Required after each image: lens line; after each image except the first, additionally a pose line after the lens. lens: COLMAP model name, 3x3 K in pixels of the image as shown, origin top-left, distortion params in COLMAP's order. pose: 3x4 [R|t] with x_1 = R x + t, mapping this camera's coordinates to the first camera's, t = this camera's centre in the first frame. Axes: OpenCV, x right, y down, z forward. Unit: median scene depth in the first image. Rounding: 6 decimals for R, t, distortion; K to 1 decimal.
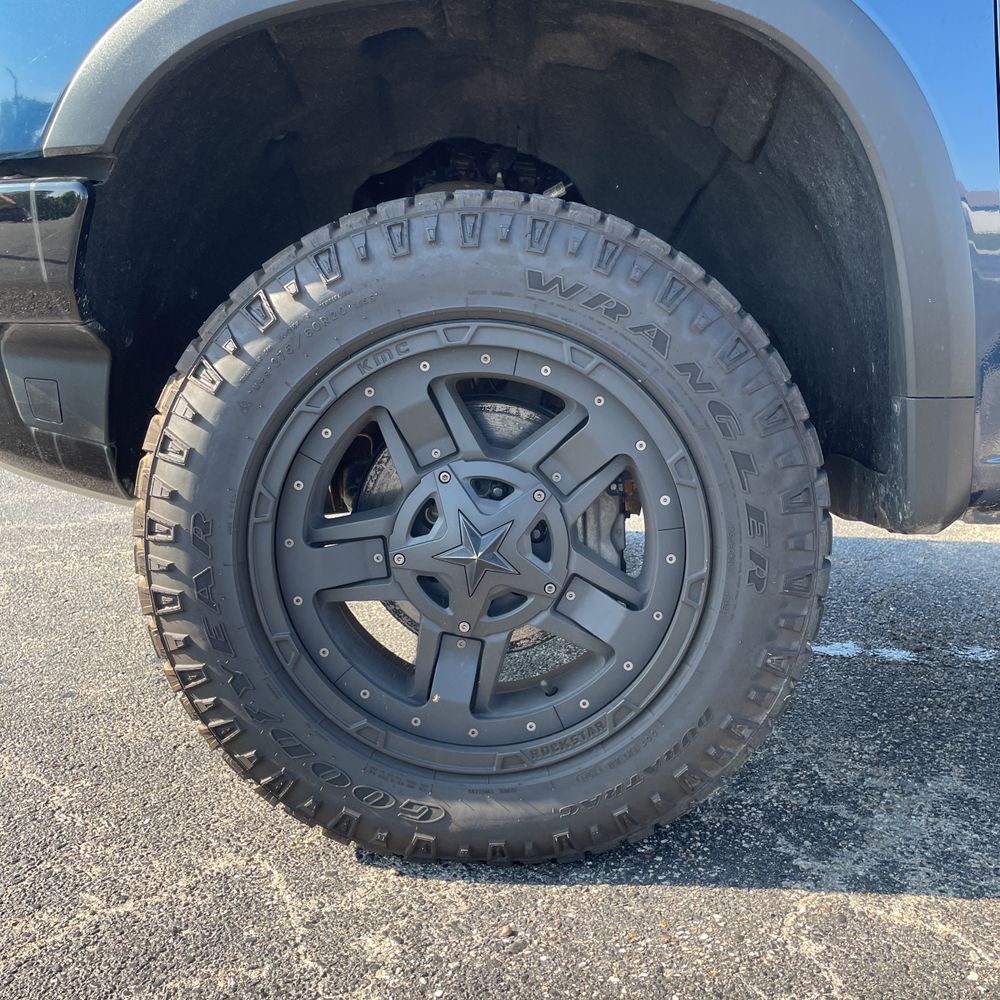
lens RADIAL K [[1016.6, 0, 521.8], [0, 1016.6, 474.0], [0, 0, 1]] dist [0.032866, 0.000000]
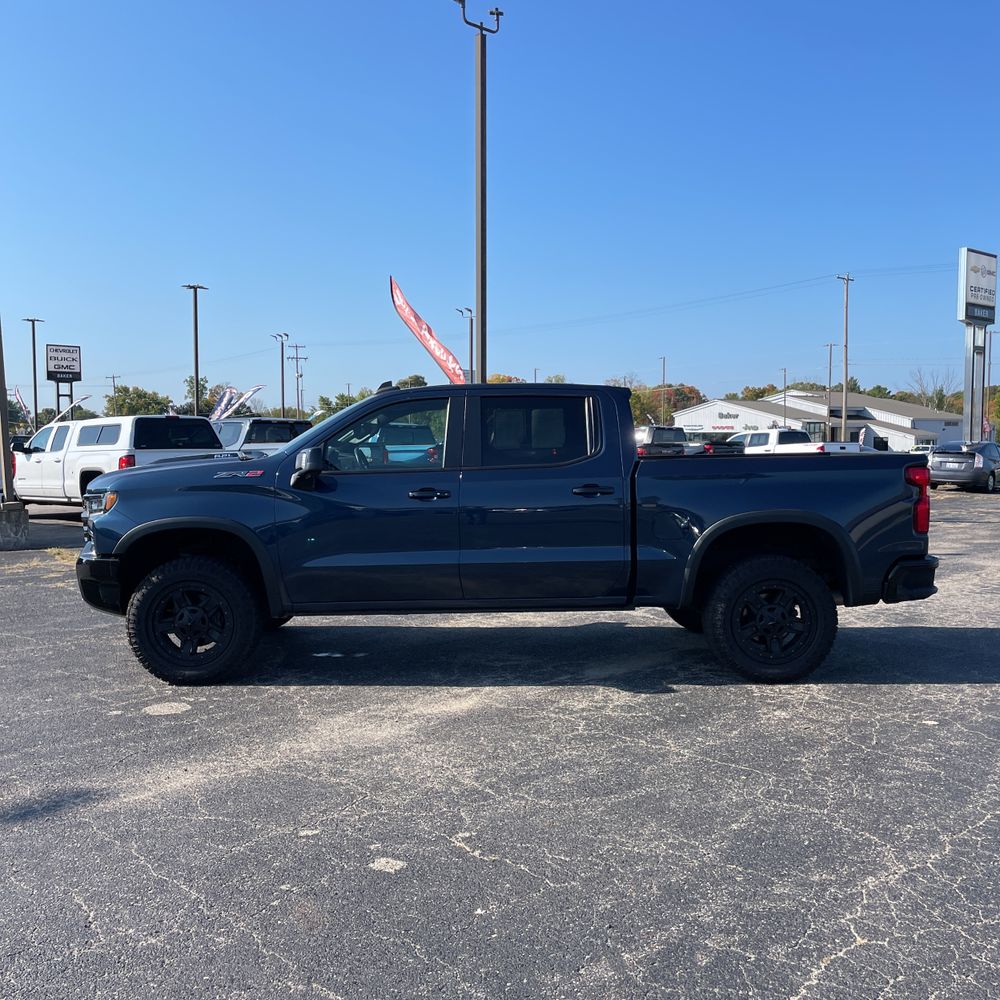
lens RADIAL K [[1016.6, 0, 490.2], [0, 1016.6, 482.3], [0, 0, 1]] dist [0.032866, 0.000000]
pose [[0.999131, -0.013439, 0.039461, 1.364625], [0.017656, 0.993934, -0.108555, -0.052556], [-0.037763, 0.109158, 0.993307, -4.597381]]
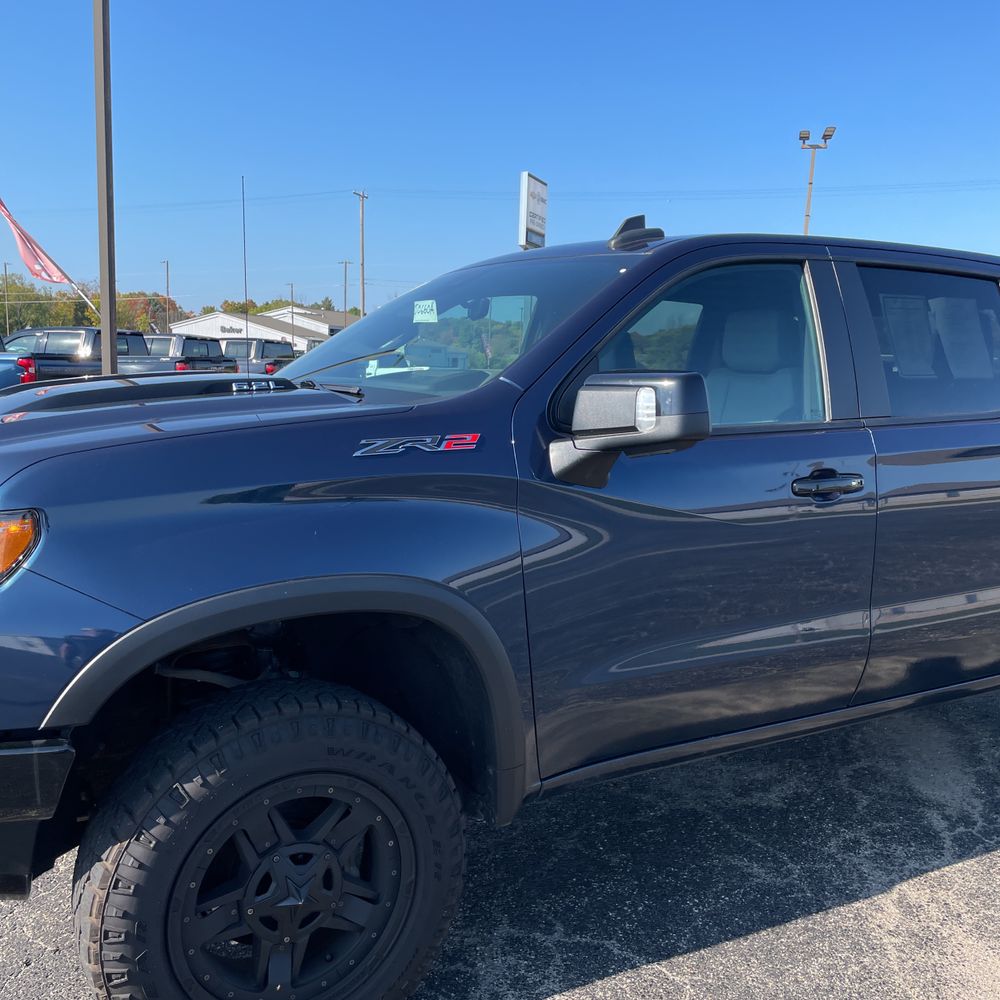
lens RADIAL K [[1016.6, 0, 492.8], [0, 1016.6, 497.7], [0, 0, 1]] dist [0.032866, 0.000000]
pose [[0.854561, -0.054359, 0.516498, -0.650329], [0.058797, 0.998240, 0.007778, -0.627780], [-0.516012, 0.023722, 0.856253, -0.748458]]
